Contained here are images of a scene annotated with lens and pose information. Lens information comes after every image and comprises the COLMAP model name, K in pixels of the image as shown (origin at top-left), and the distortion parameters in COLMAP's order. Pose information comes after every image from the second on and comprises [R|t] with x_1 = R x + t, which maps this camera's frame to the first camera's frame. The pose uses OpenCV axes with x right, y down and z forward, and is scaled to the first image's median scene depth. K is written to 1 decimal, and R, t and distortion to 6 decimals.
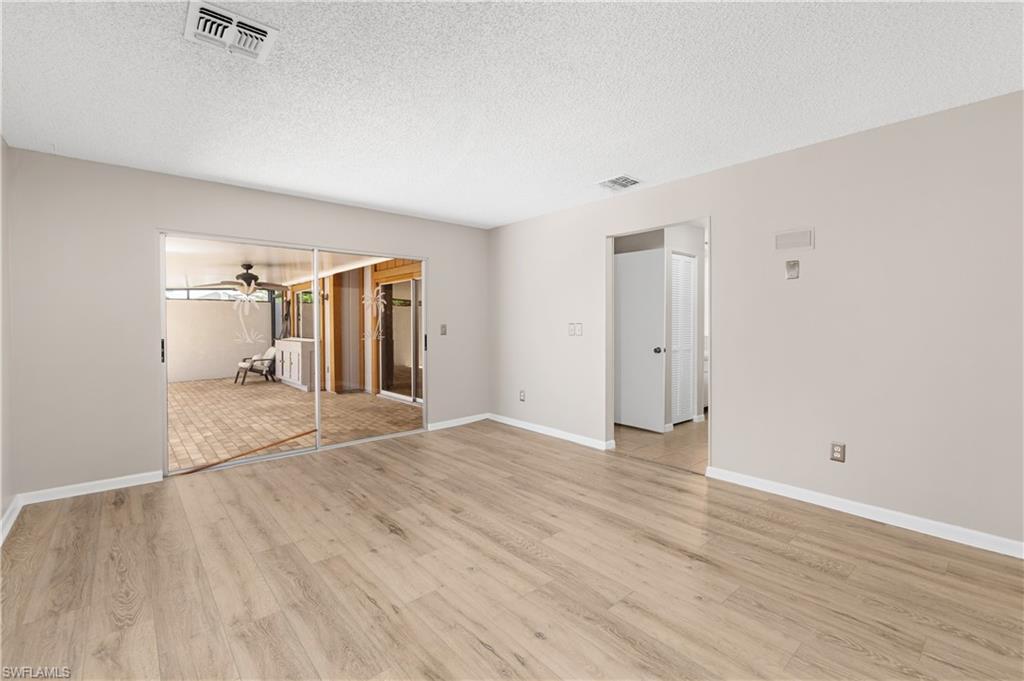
lens RADIAL K [[446.1, 0, 513.6], [0, 446.1, 324.2], [0, 0, 1]] dist [-0.000371, -0.000263]
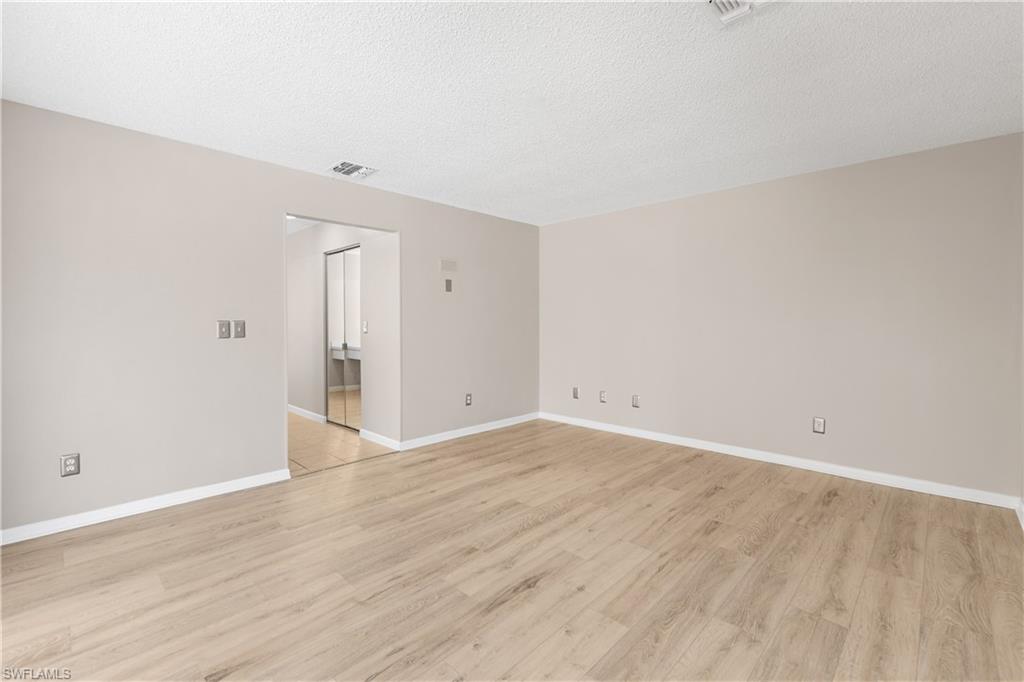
lens RADIAL K [[446.1, 0, 513.6], [0, 446.1, 324.7], [0, 0, 1]] dist [-0.000371, -0.000263]
pose [[-0.086951, -0.003756, 0.996205, -1.041577], [0.003328, 0.999986, 0.004061, 0.003609], [-0.996207, 0.003669, -0.086938, 1.093201]]
